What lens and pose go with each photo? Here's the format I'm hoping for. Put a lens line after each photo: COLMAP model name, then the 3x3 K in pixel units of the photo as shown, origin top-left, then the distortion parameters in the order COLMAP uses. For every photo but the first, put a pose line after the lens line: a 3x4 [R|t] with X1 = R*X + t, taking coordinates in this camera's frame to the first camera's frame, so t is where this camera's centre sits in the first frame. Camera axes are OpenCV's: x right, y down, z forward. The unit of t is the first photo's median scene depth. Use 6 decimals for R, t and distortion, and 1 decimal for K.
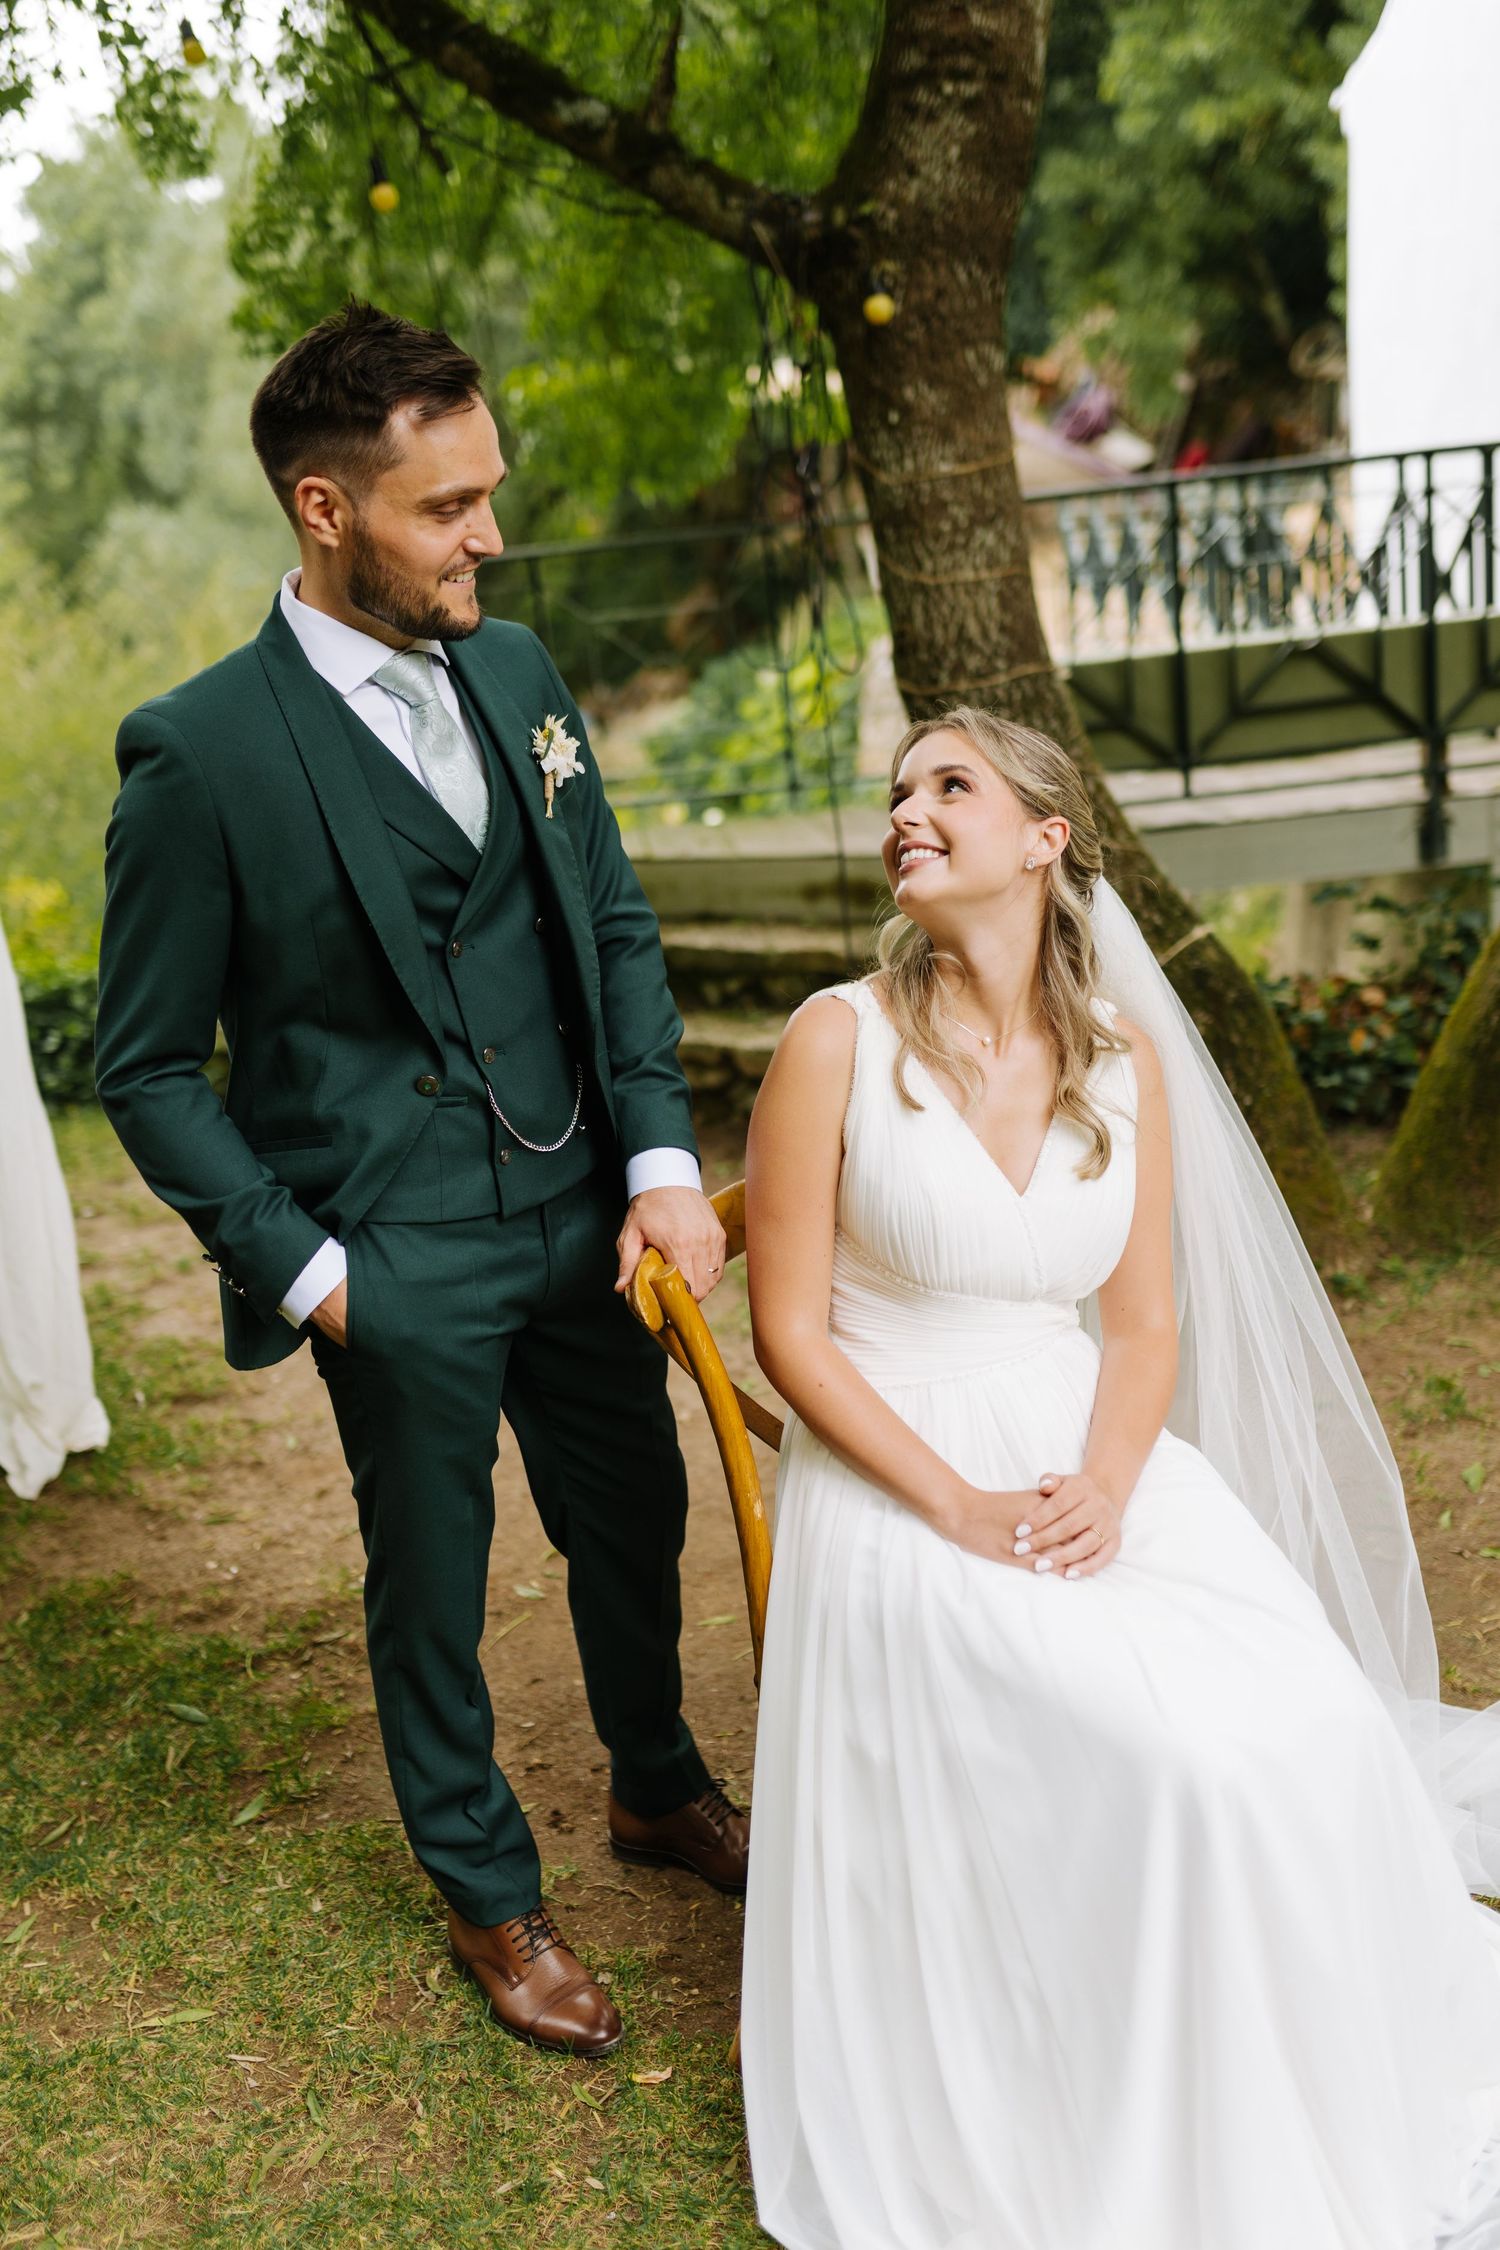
lens RADIAL K [[2123.7, 0, 729.9], [0, 2123.7, 1126.5], [0, 0, 1]] dist [0.005335, 0.000000]
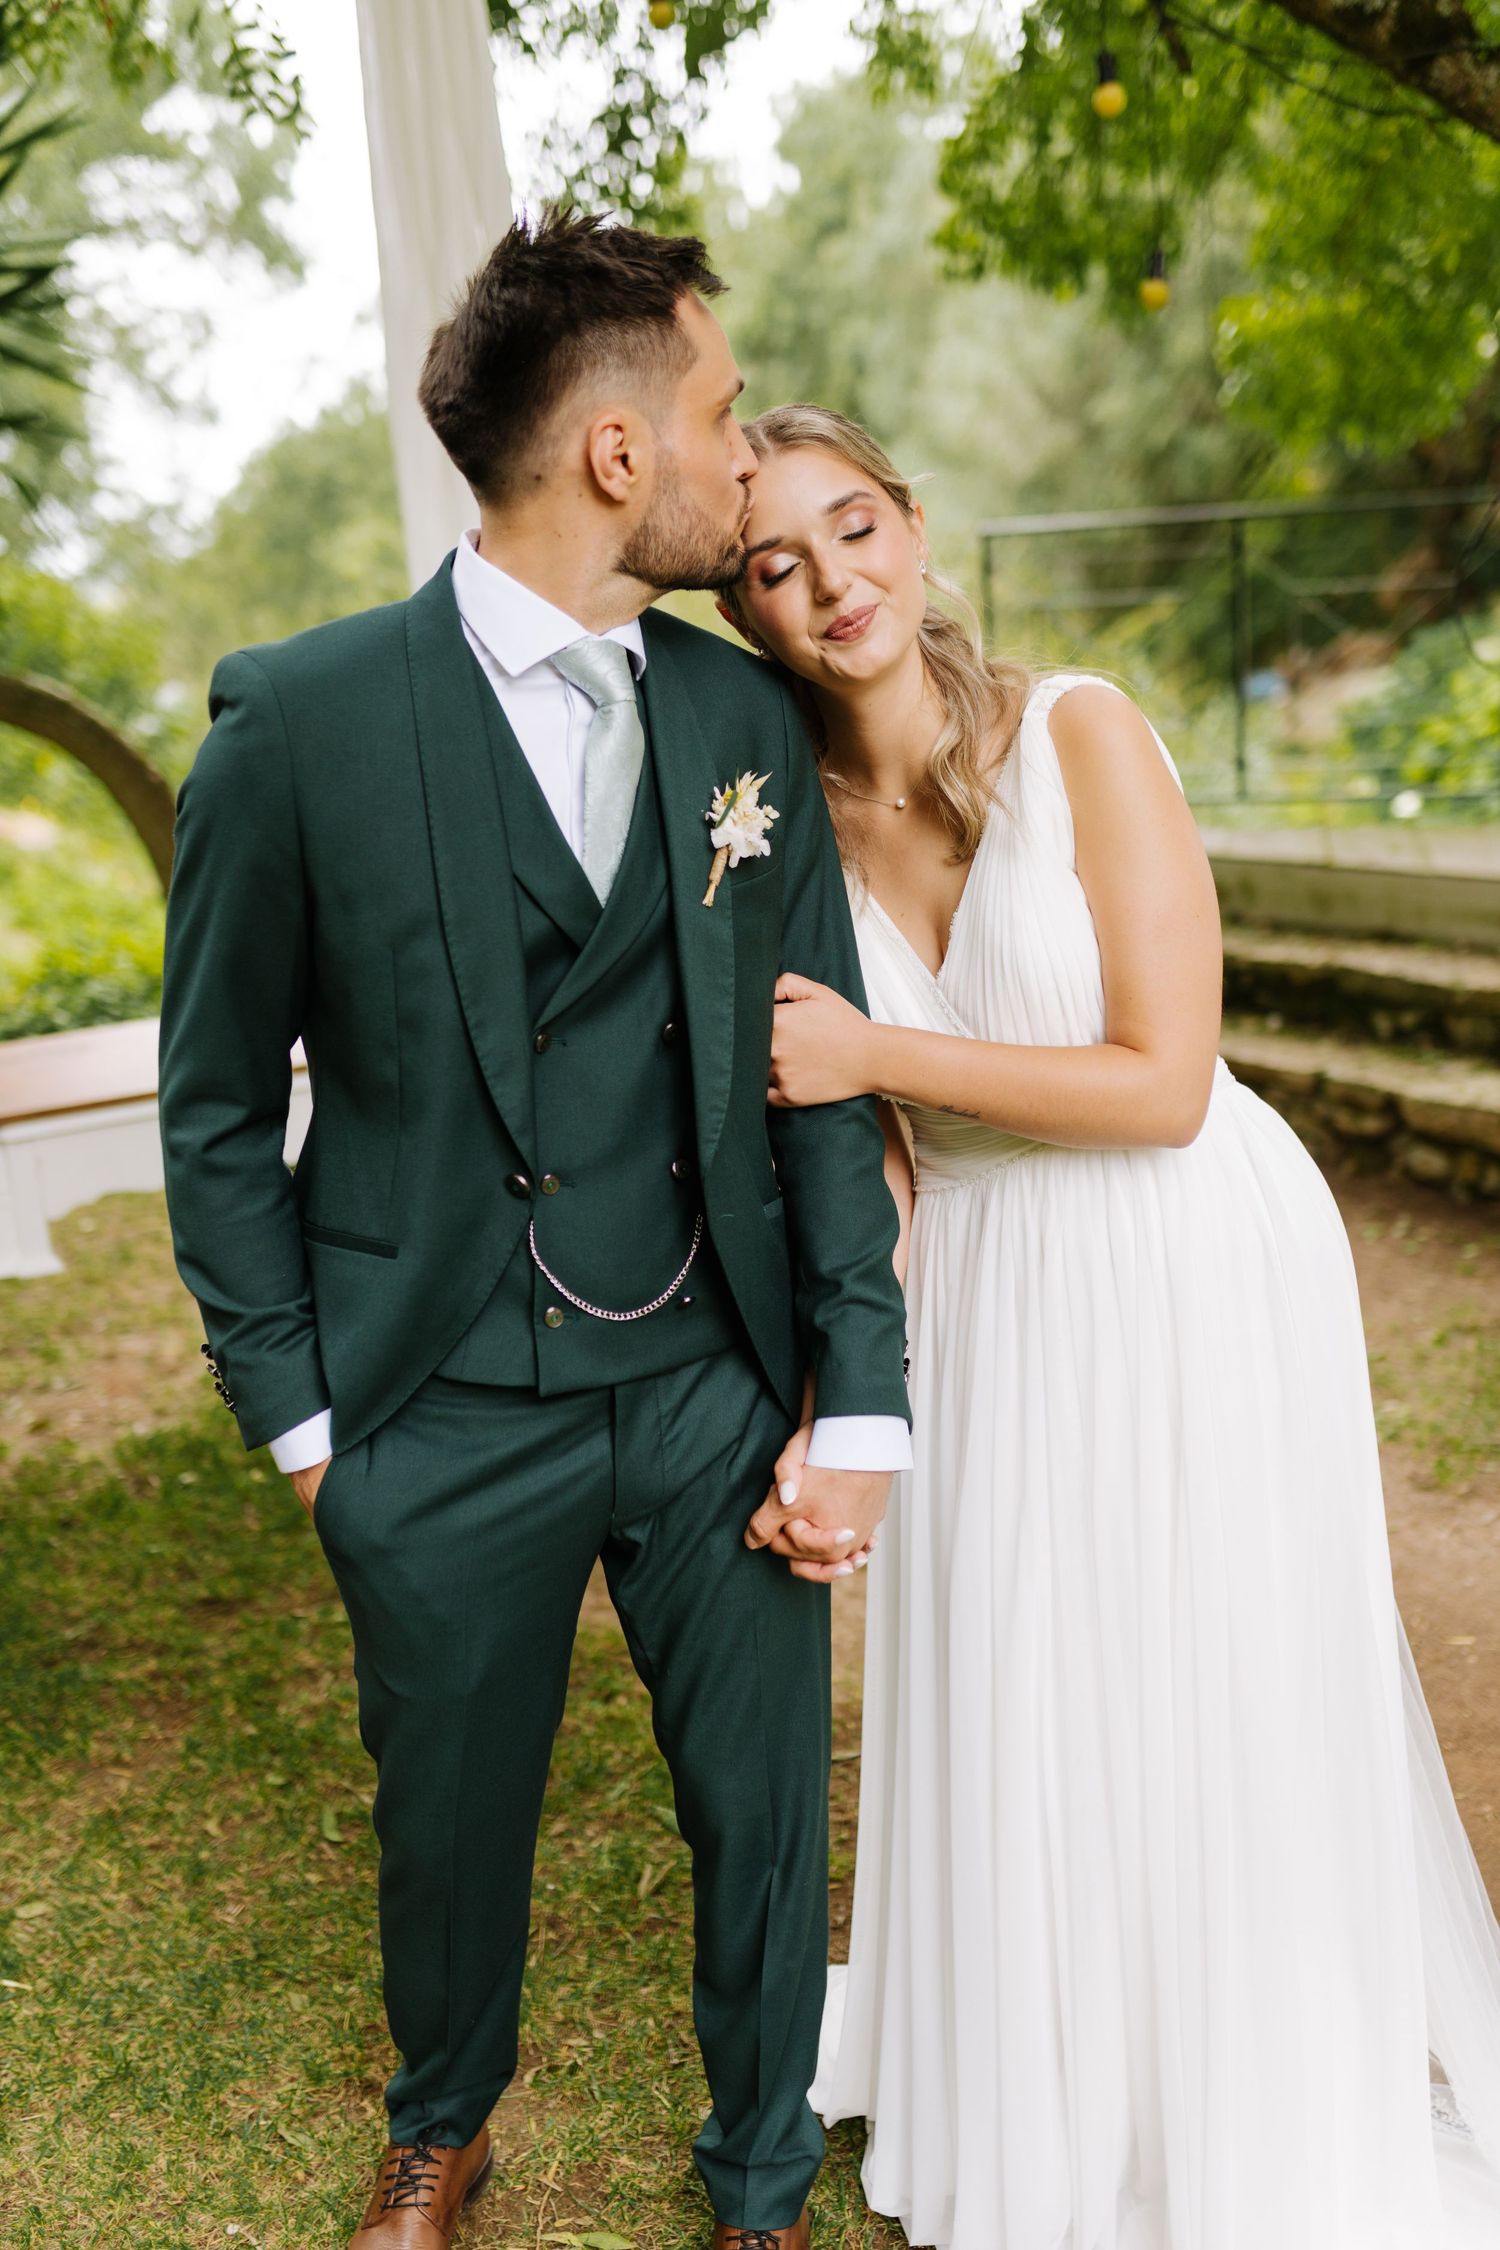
lens RADIAL K [[2123.7, 0, 780.7], [0, 2123.7, 1128.6], [0, 0, 1]] dist [0.005335, 0.000000]
pose [[0.955657, 0.119504, -0.269144, -0.006190], [-0.113015, 0.992806, 0.039537, -0.035161], [0.271933, -0.007366, 0.962288, 0.111362]]
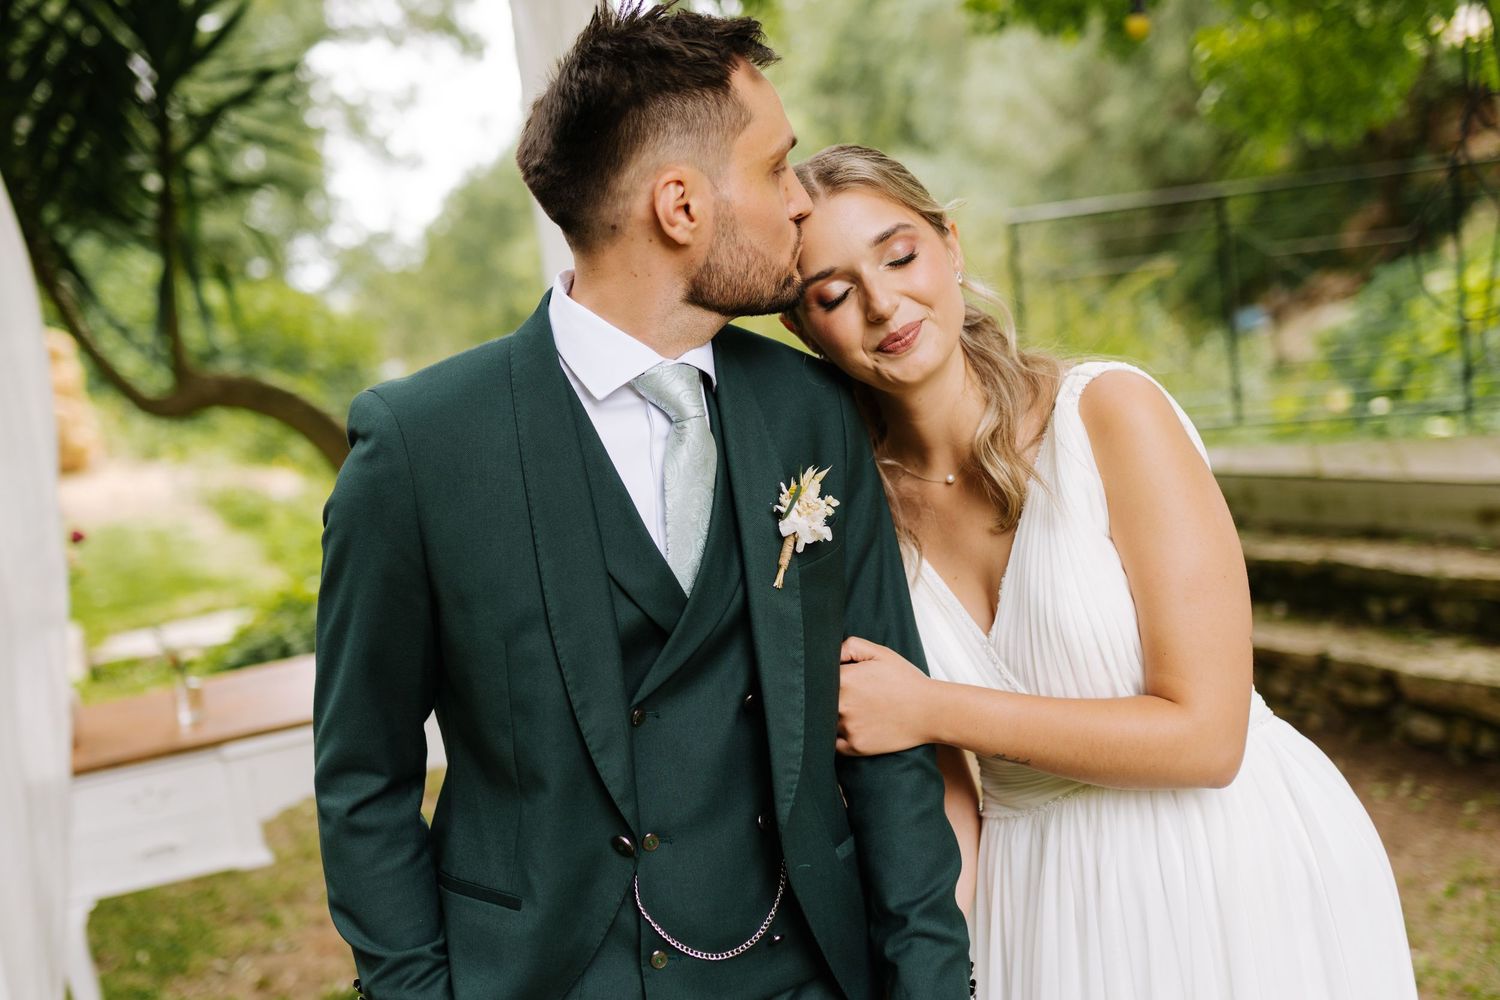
lens RADIAL K [[1655.7, 0, 707.3], [0, 1655.7, 525.9], [0, 0, 1]] dist [0.008925, 0.000000]
pose [[0.926971, 0.055043, -0.371073, -0.016828], [-0.076546, 0.996119, -0.043458, -0.056880], [0.367240, 0.068688, 0.927586, 0.162264]]
